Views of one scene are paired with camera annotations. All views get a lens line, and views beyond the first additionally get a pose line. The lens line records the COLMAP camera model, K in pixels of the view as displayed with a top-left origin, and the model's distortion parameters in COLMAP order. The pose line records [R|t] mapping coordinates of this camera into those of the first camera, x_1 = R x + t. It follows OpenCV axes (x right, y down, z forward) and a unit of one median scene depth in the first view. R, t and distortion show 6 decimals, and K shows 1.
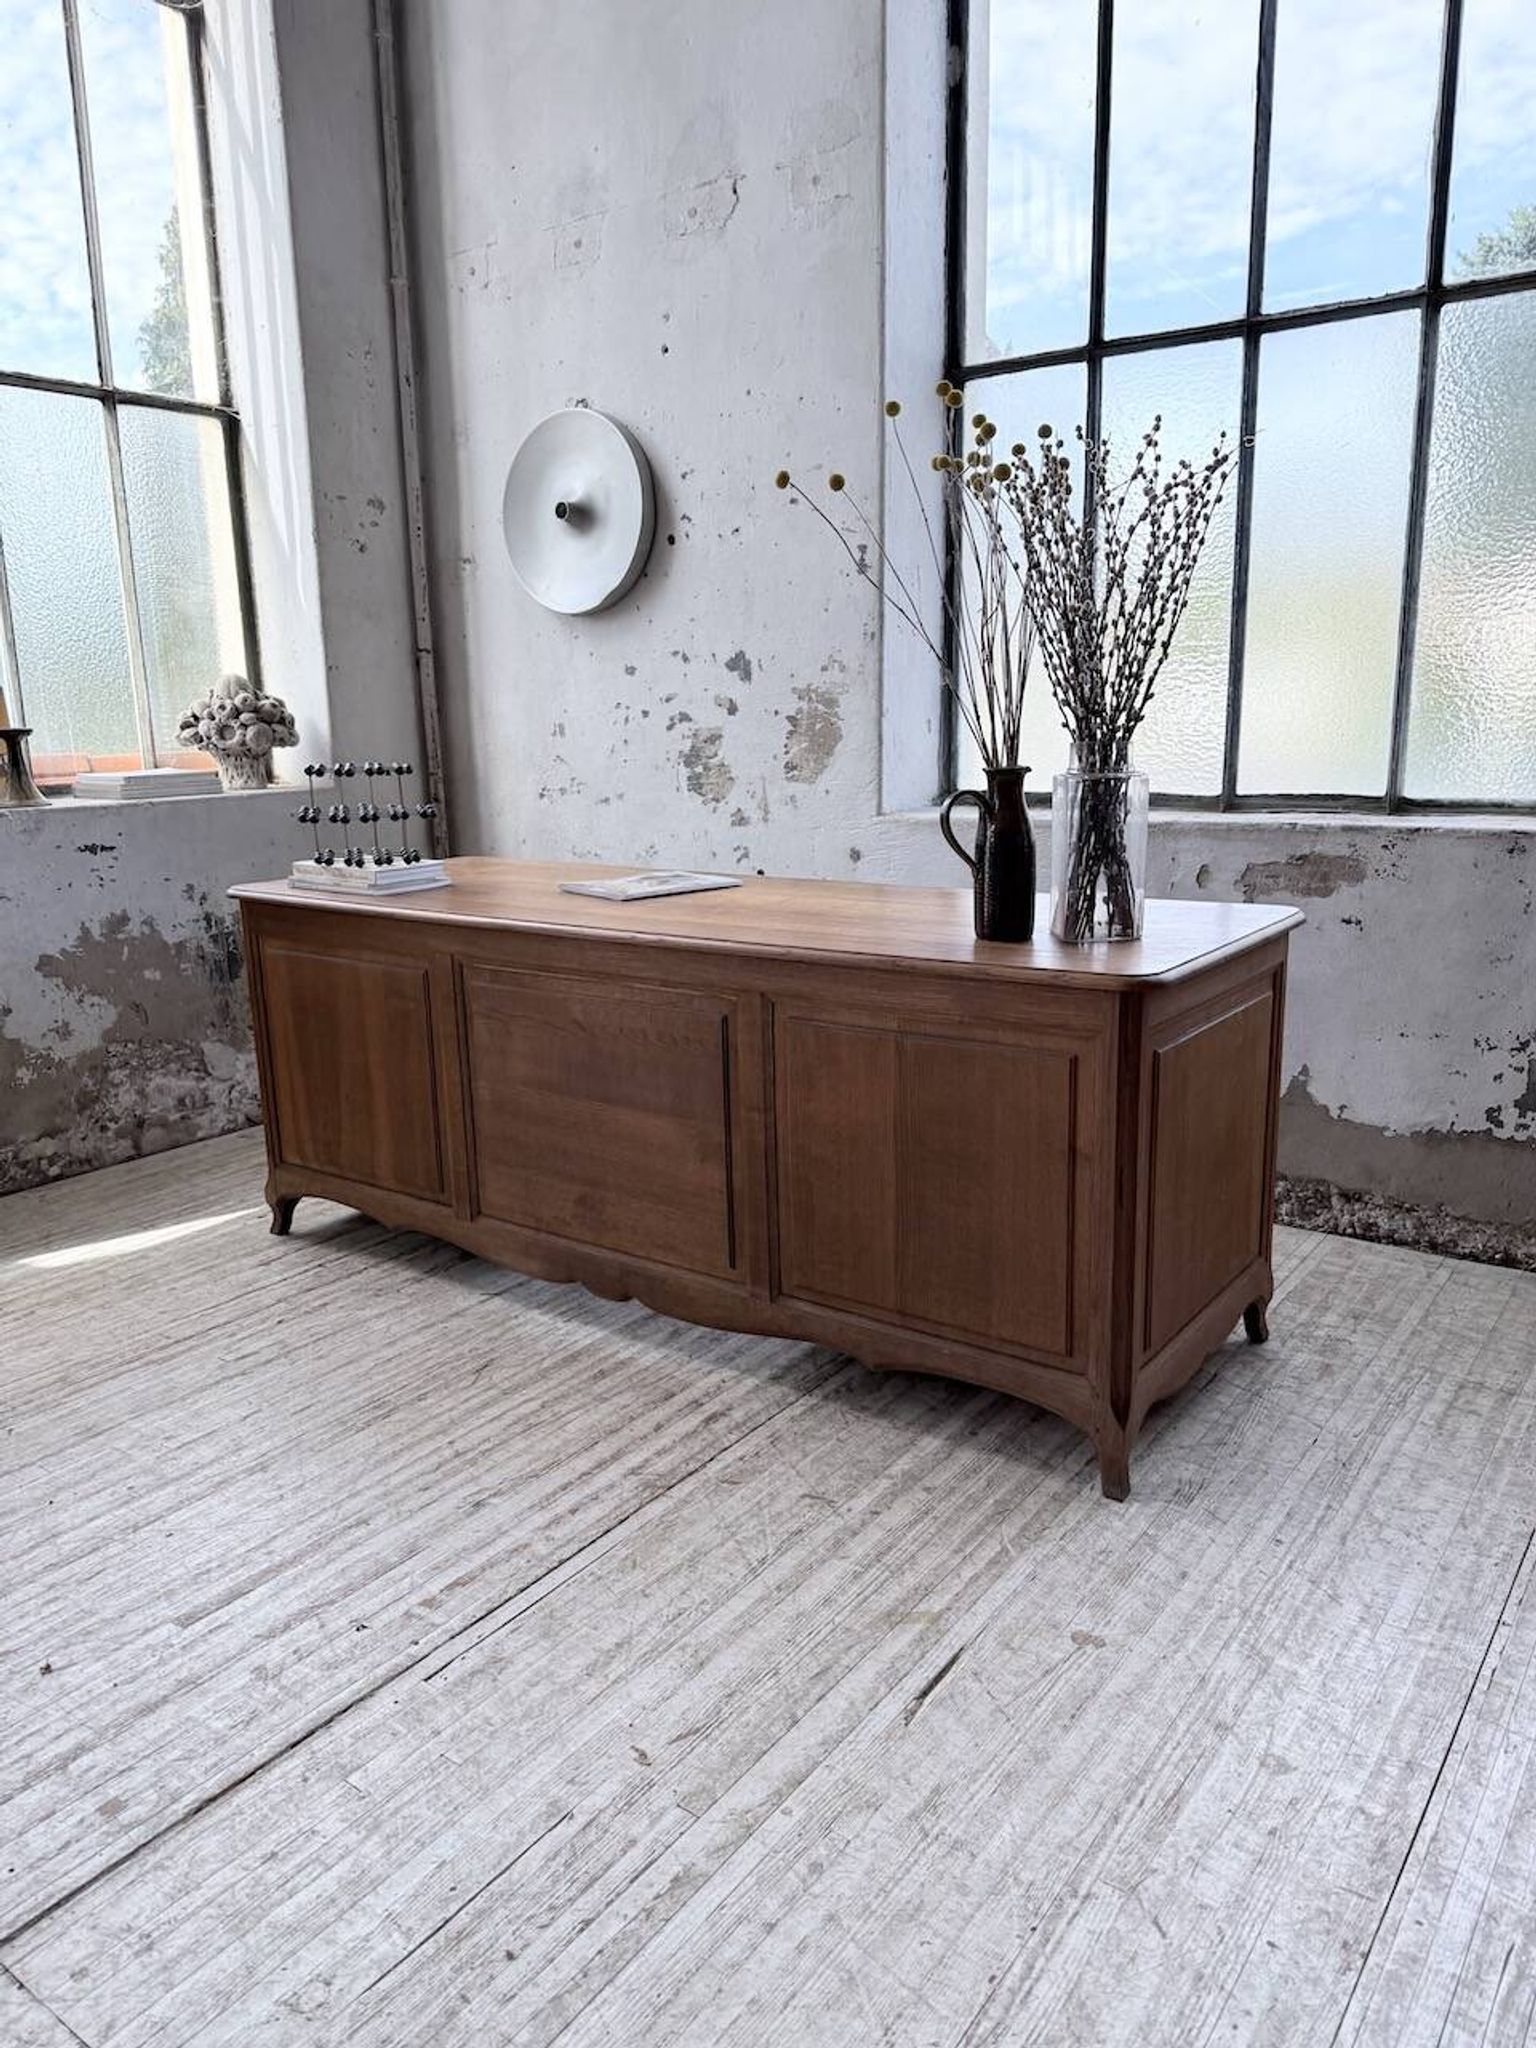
lens RADIAL K [[1461.8, 0, 777.8], [0, 1461.8, 1018.9], [0, 0, 1]] dist [0.012517, -0.024116]
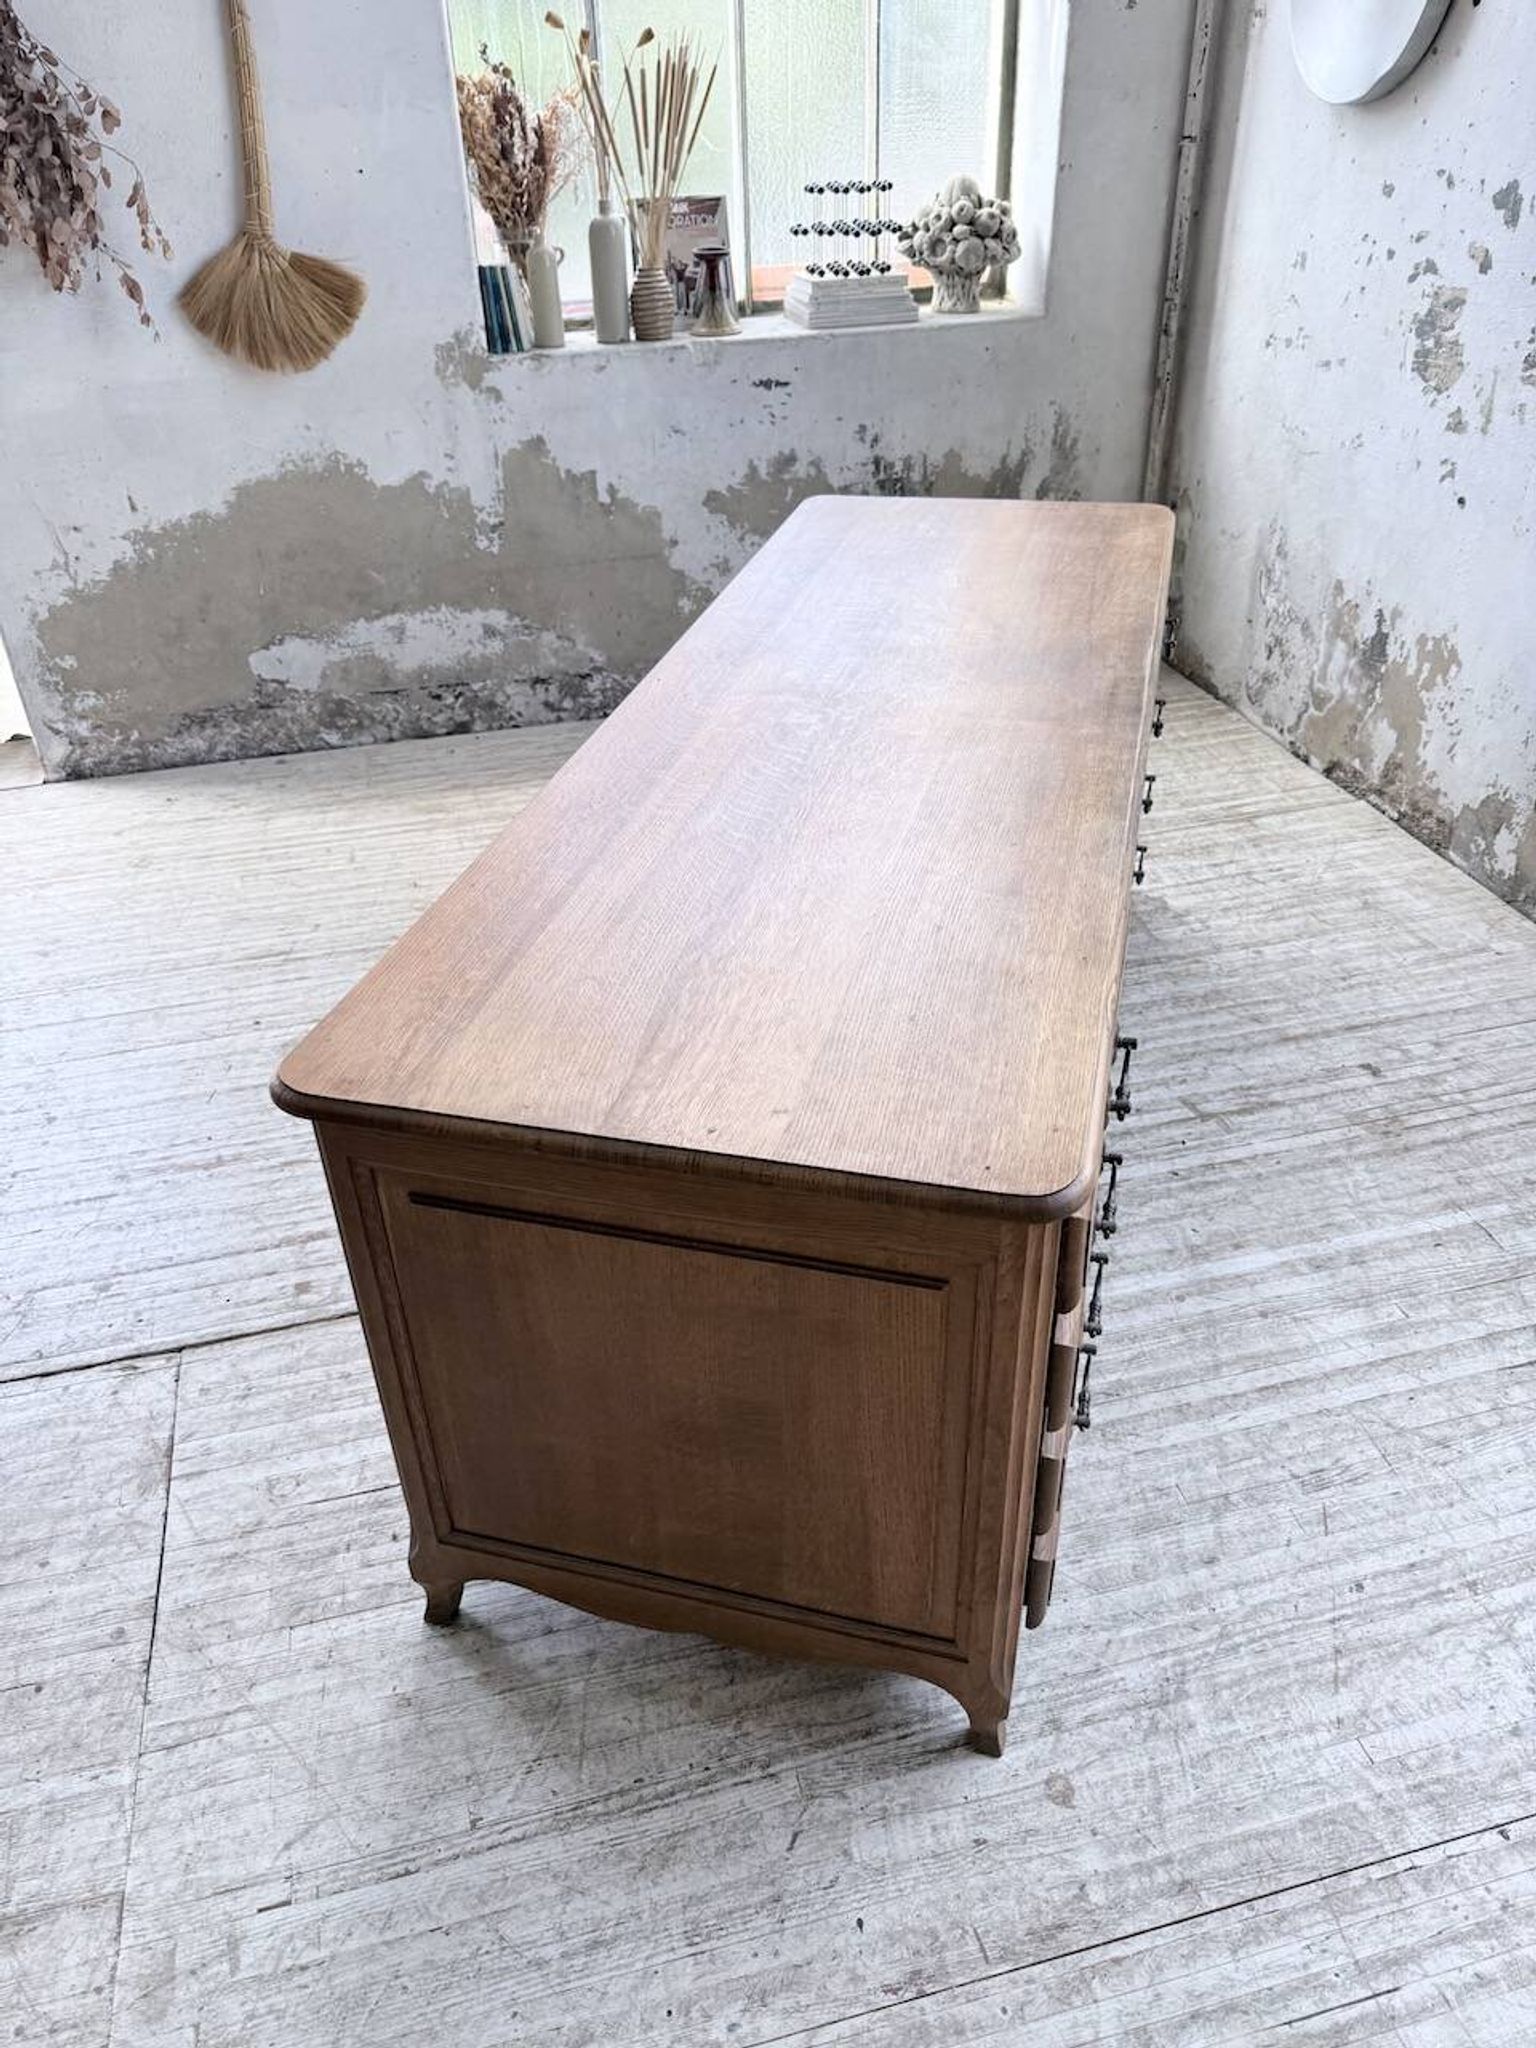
lens RADIAL K [[1461.8, 0, 755.1], [0, 1461.8, 1031.9], [0, 0, 1]] dist [0.012517, -0.024116]
pose [[0.763564, 0.352161, -0.541251, 0.234606], [-0.117257, 0.899879, 0.420081, -0.137542], [0.634997, -0.257293, 0.728409, 0.136022]]
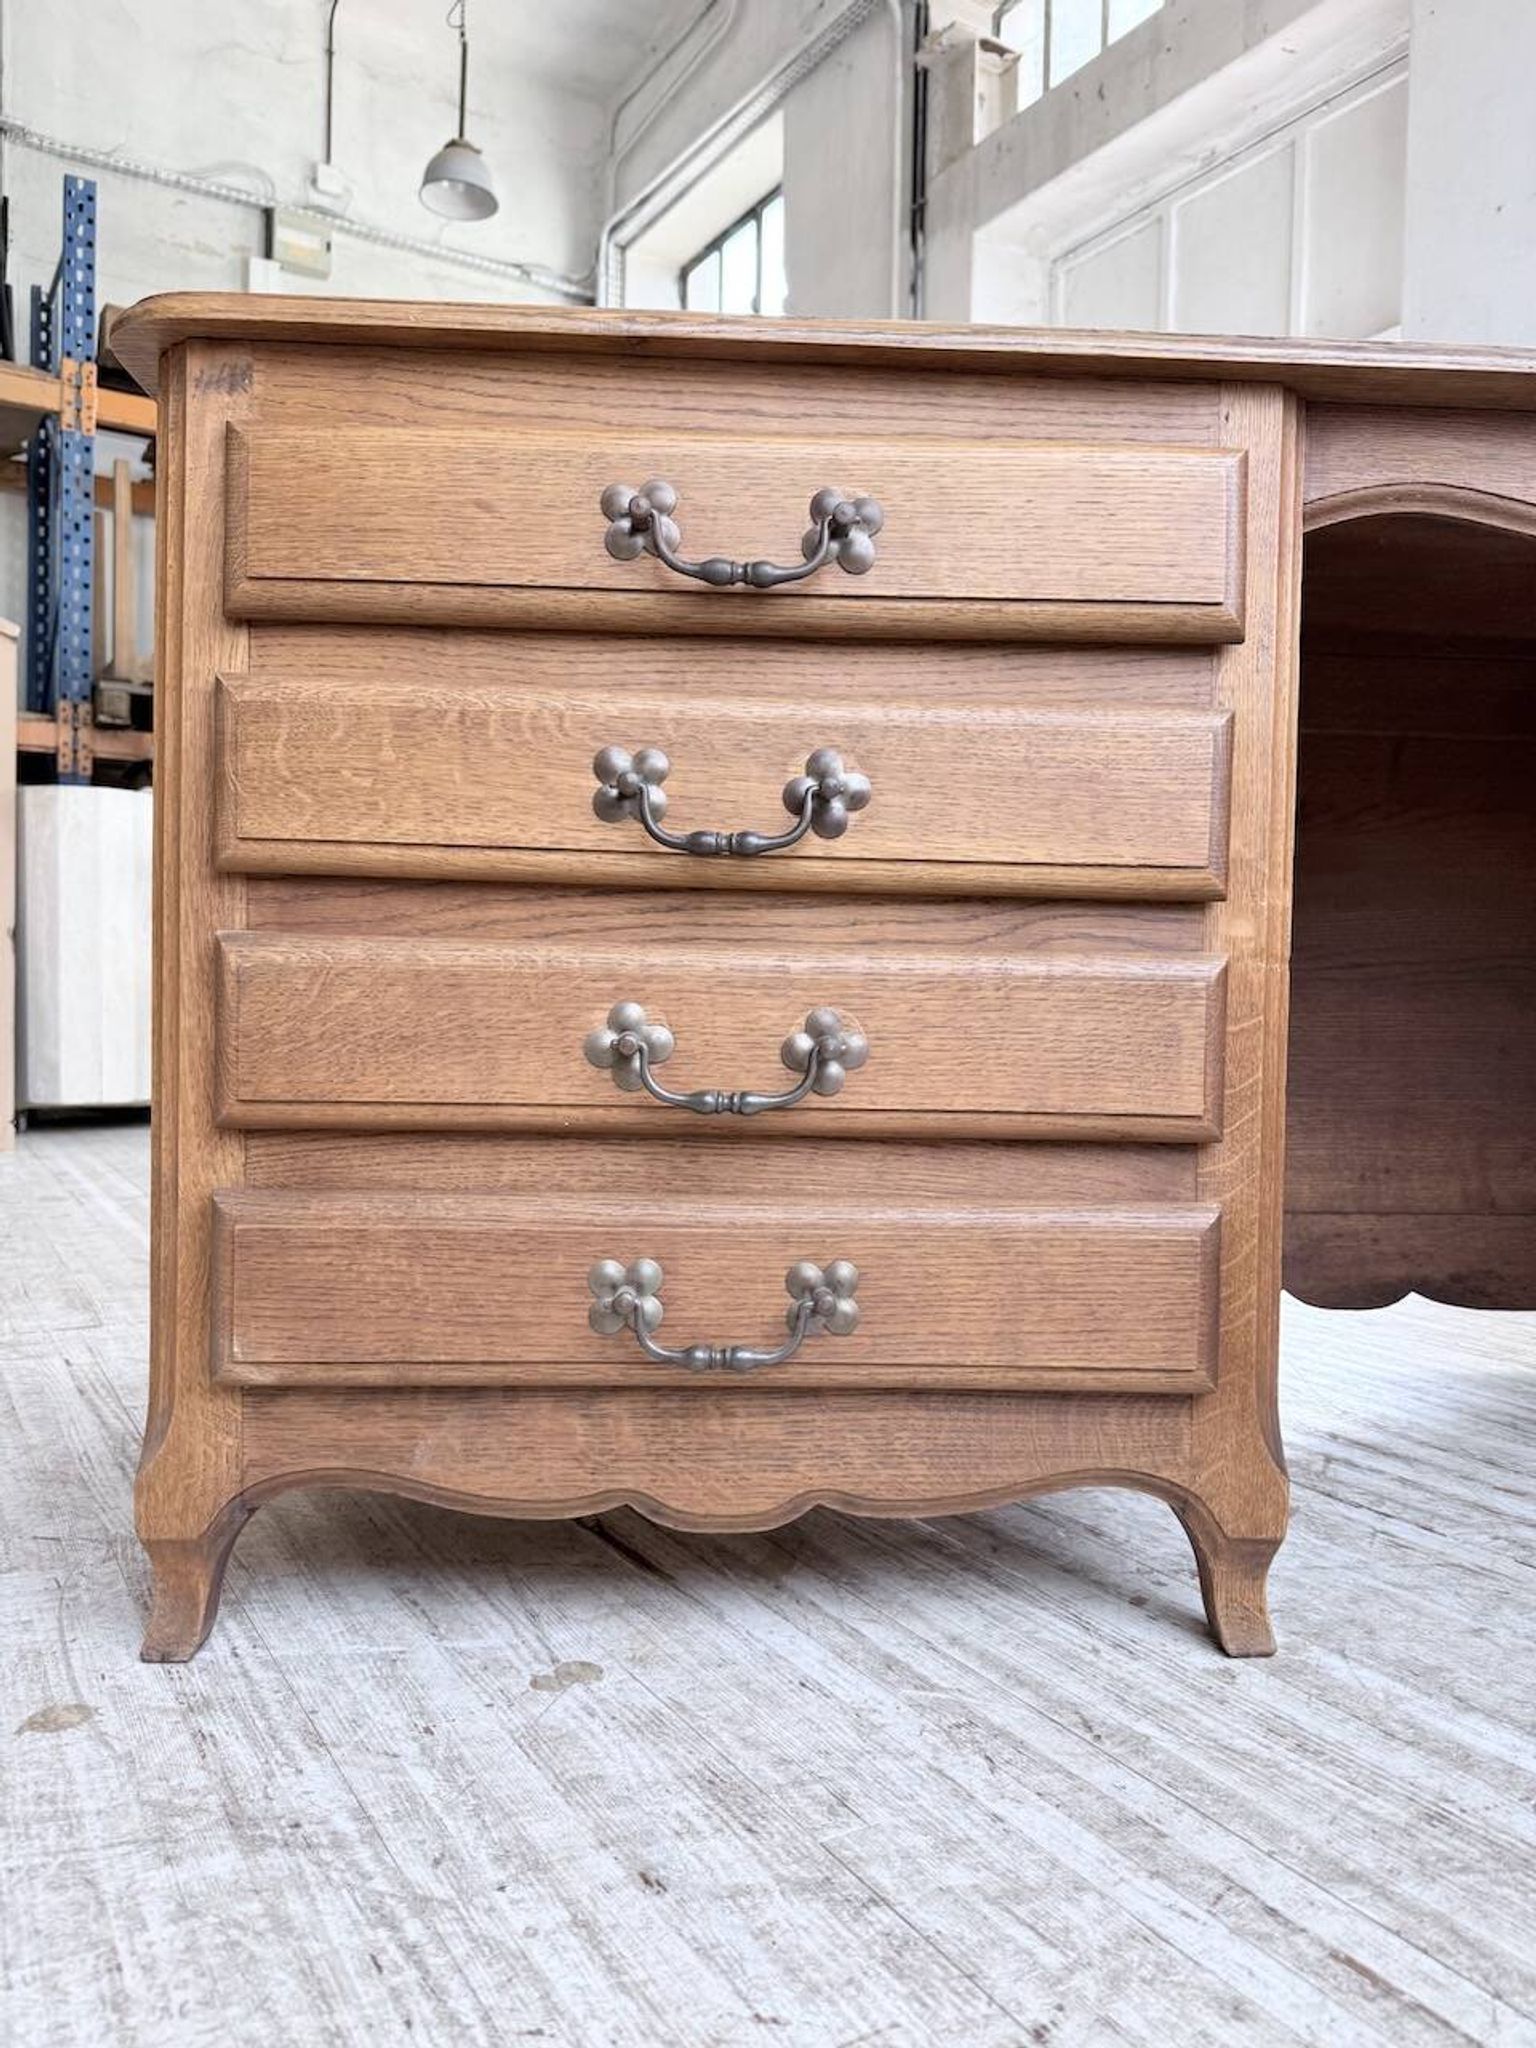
lens RADIAL K [[1461.8, 0, 763.4], [0, 1461.8, 1035.1], [0, 0, 1]] dist [0.012517, -0.024116]
pose [[-0.383952, 0.037807, -0.922579, 0.307548], [-0.206777, 0.970265, 0.125816, 0.077014], [0.899902, 0.239076, -0.364718, 0.591734]]
